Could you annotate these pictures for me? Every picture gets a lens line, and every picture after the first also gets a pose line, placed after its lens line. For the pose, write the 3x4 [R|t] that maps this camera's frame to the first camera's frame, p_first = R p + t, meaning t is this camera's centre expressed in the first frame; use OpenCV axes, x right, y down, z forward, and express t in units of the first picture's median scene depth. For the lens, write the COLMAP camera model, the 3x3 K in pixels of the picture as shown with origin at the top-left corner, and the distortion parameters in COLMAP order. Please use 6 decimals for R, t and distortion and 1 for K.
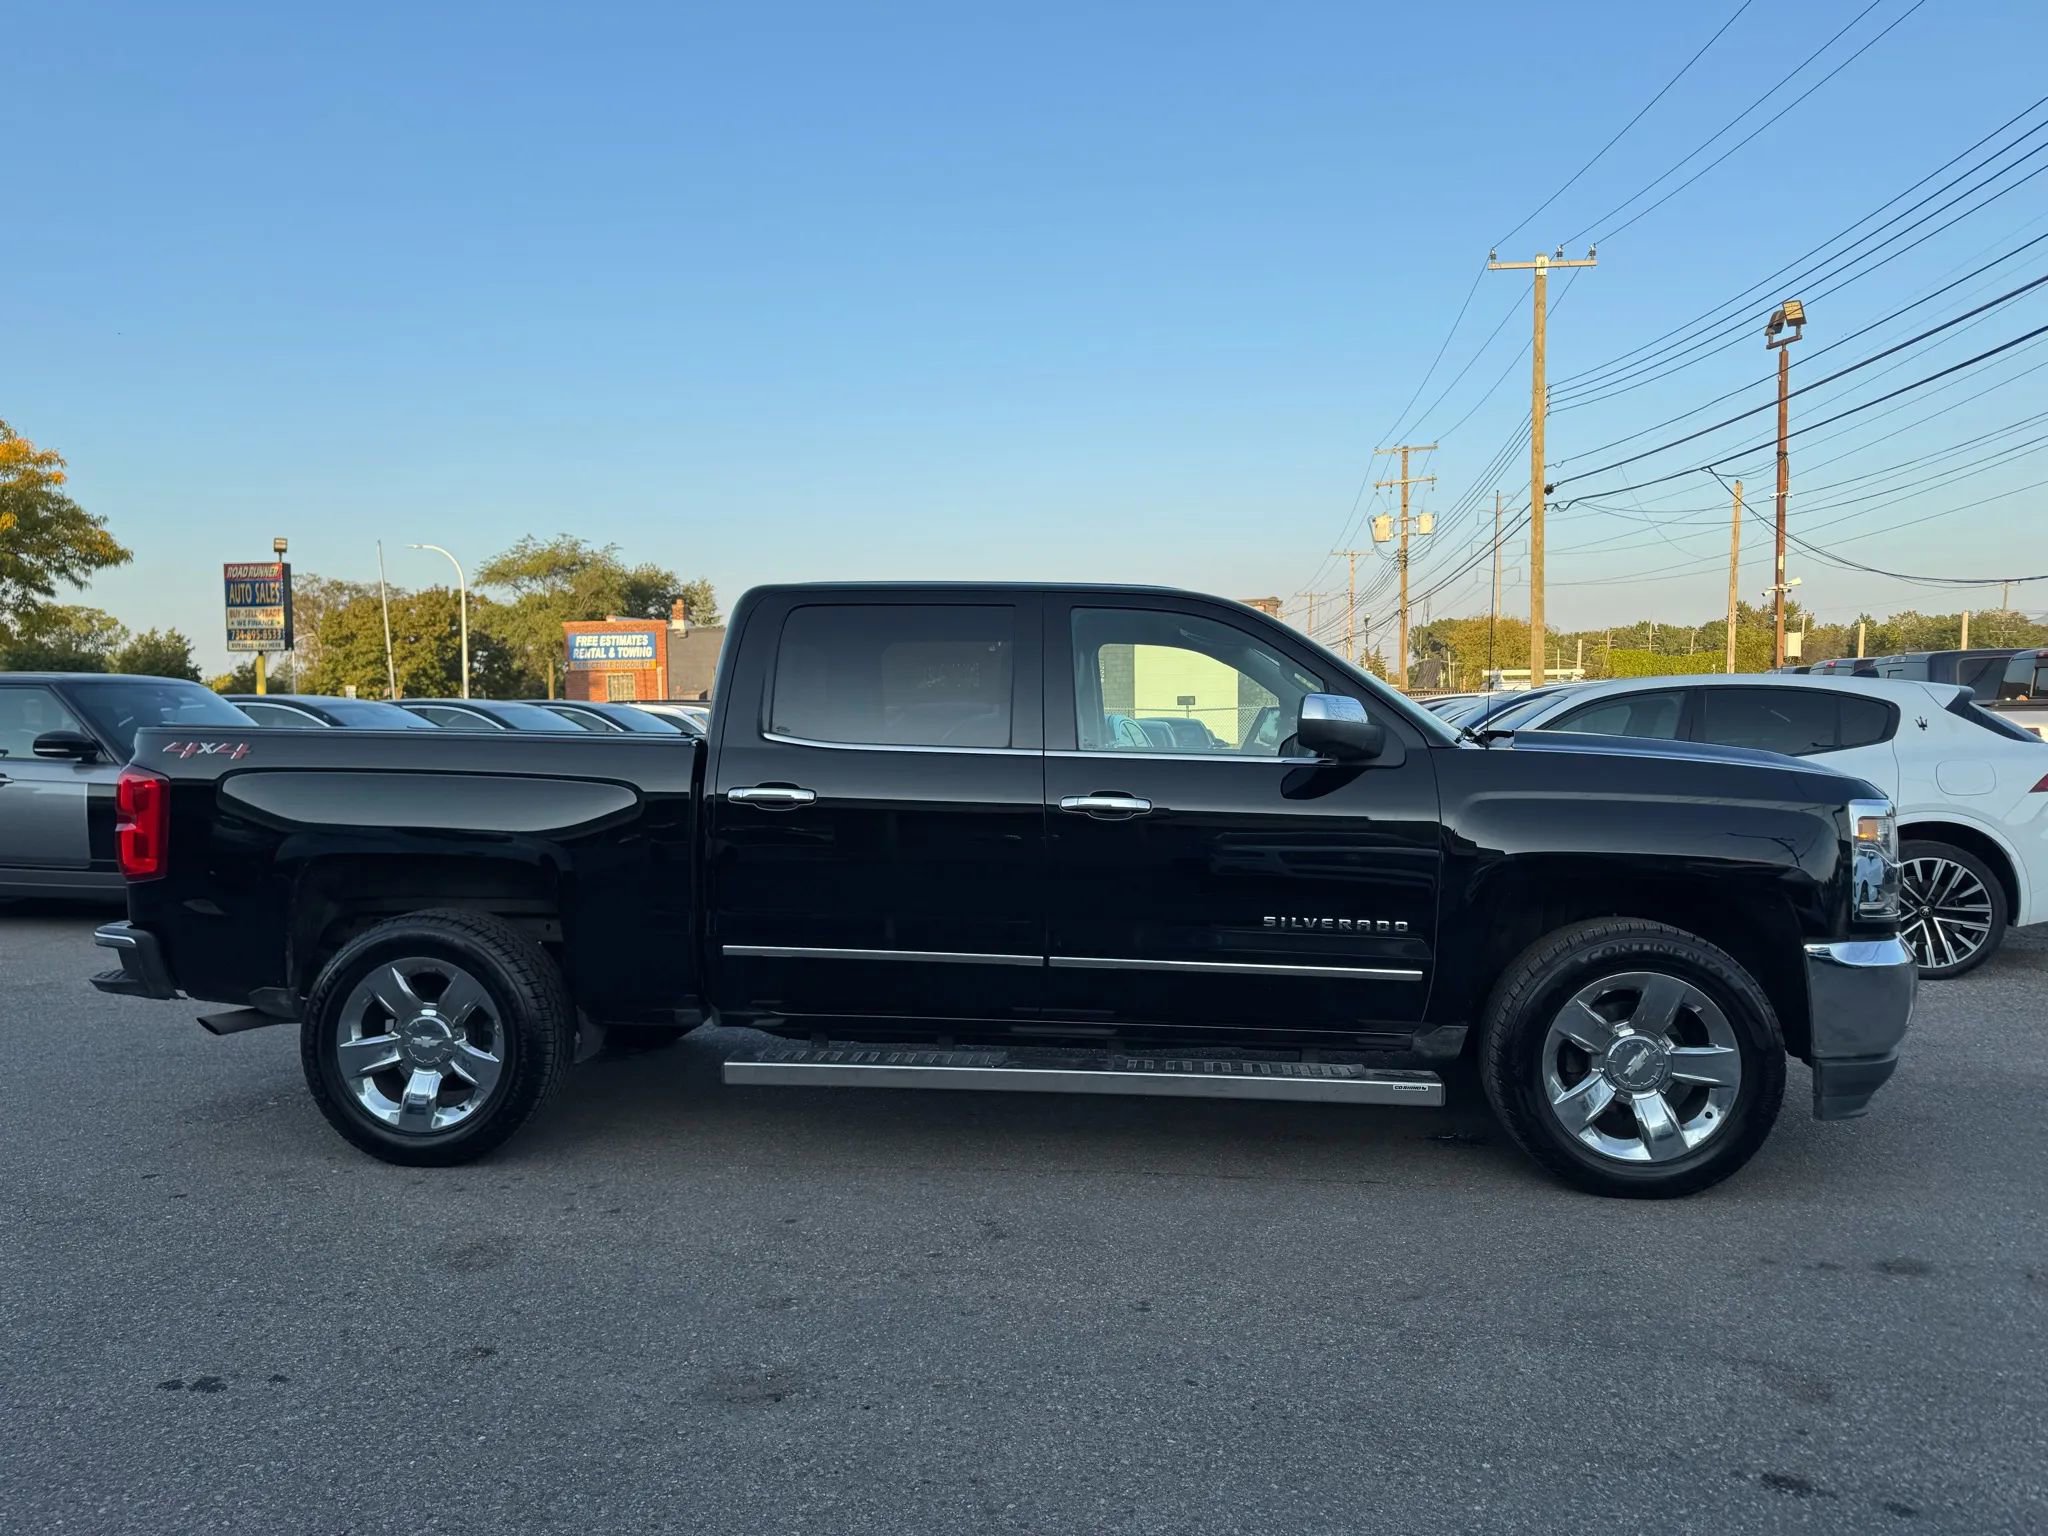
lens RADIAL K [[1455.8, 0, 1054.3], [0, 1455.8, 772.4], [0, 0, 1]] dist [-0.009205, -0.001591]
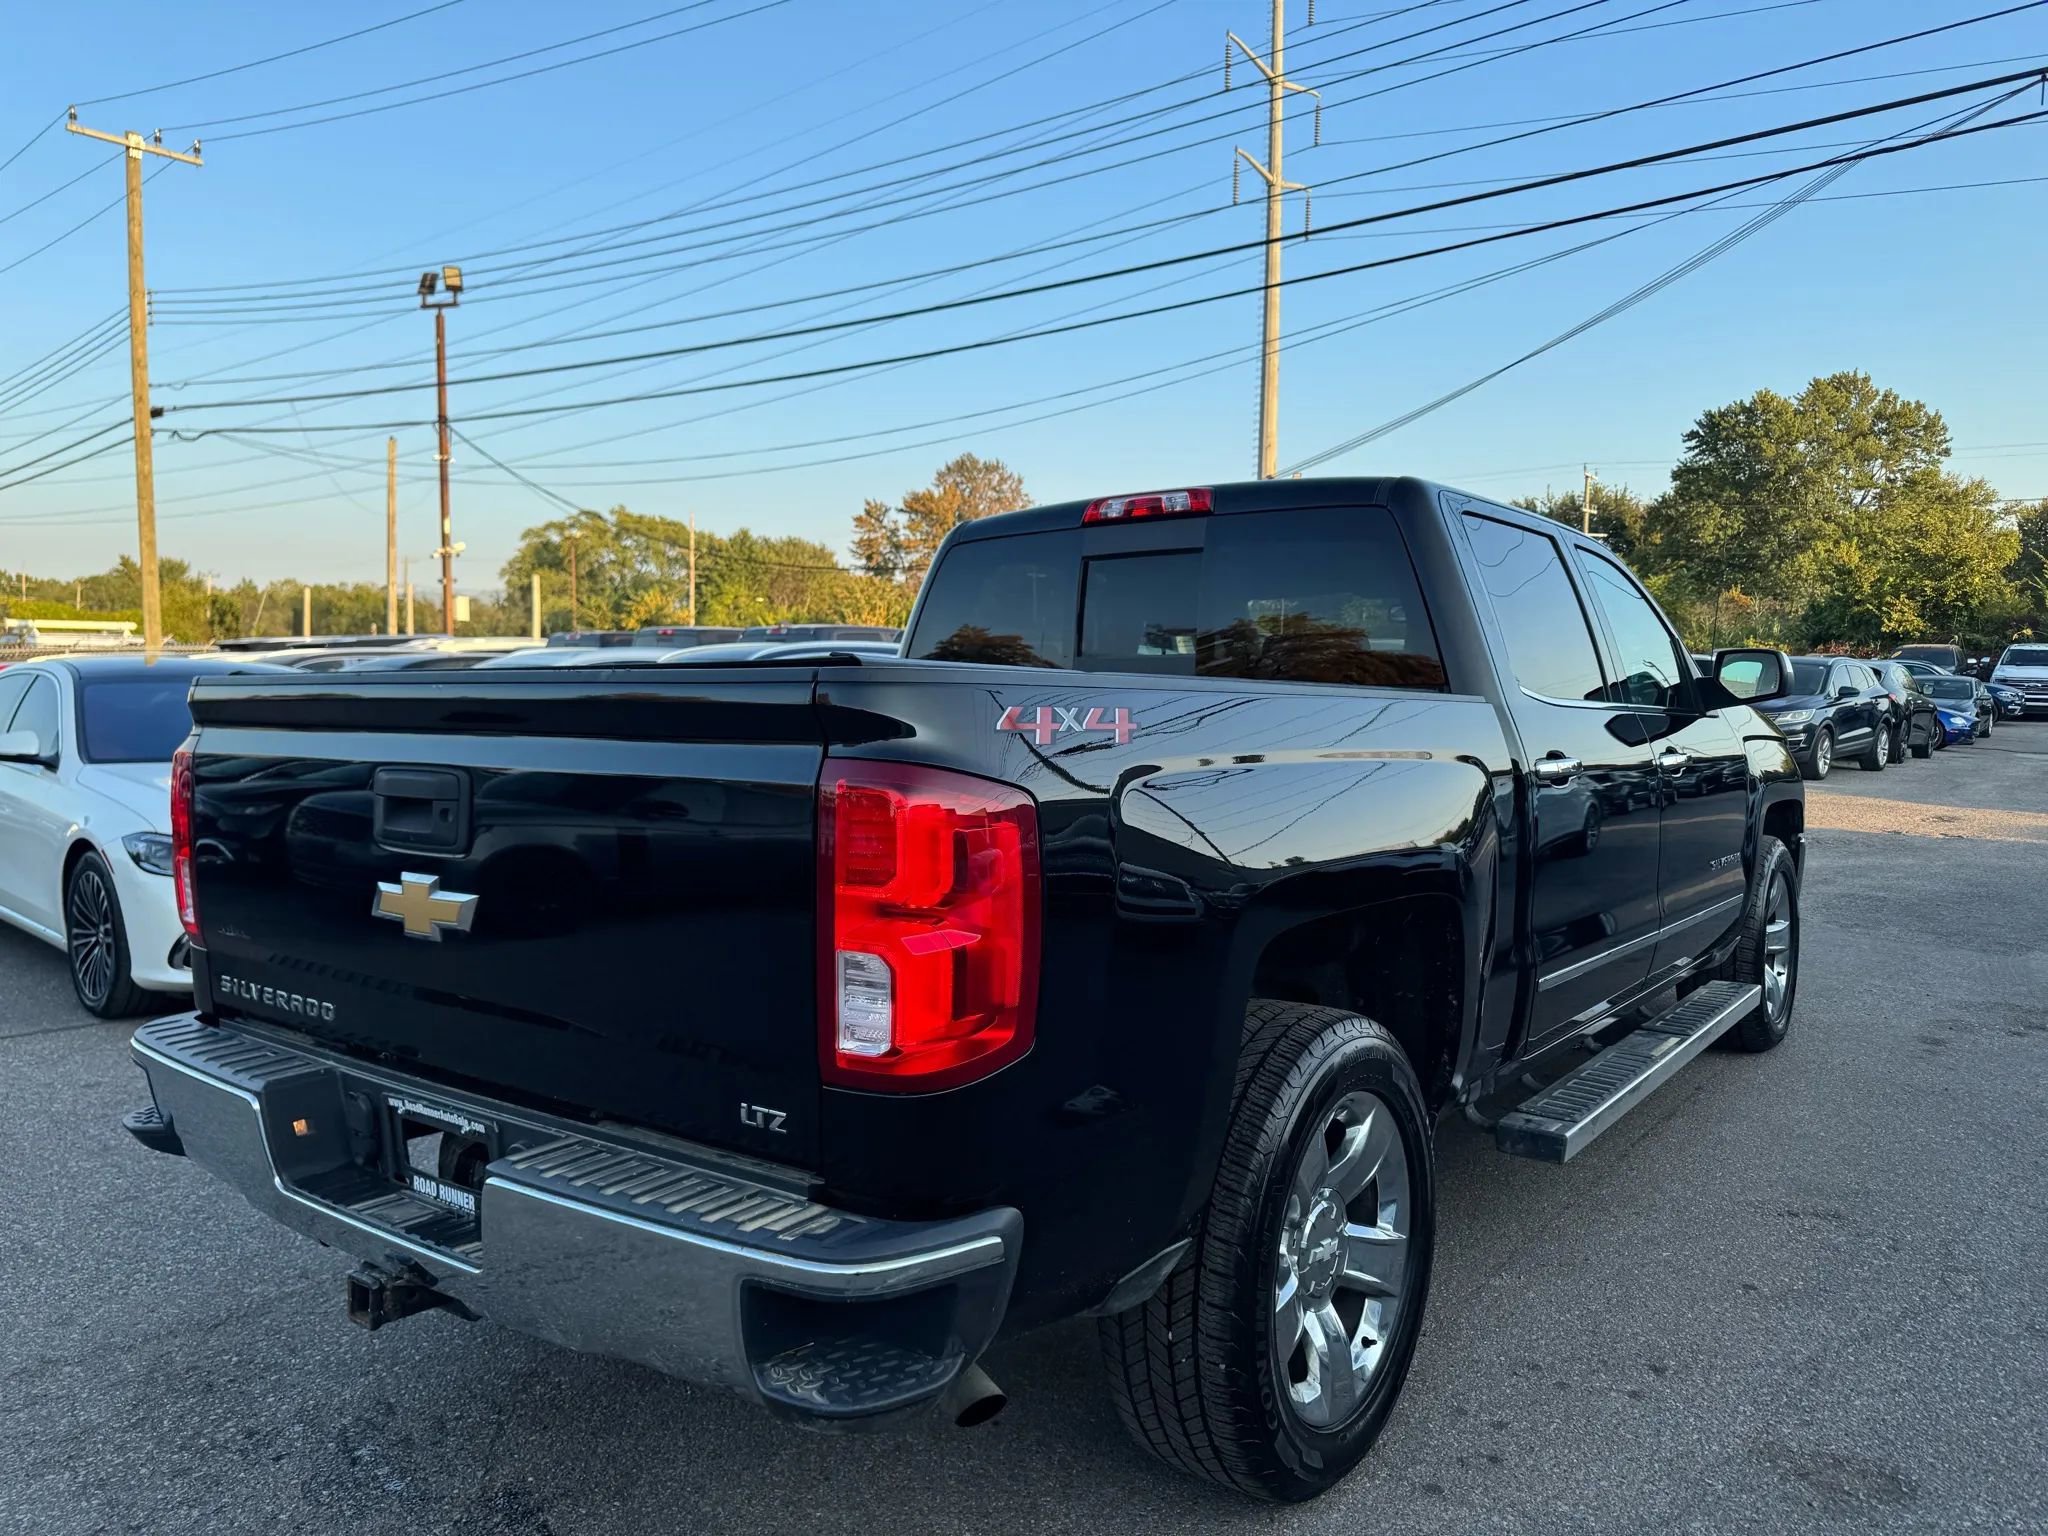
lens RADIAL K [[1449.8, 0, 1034.0], [0, 1449.8, 756.0], [0, 0, 1]] dist [0.038962, -0.044284]
pose [[0.523602, -0.037098, 0.851155, -0.131096], [0.025145, 0.999289, 0.028086, -0.003548], [-0.851592, 0.006696, 0.524163, 0.108616]]
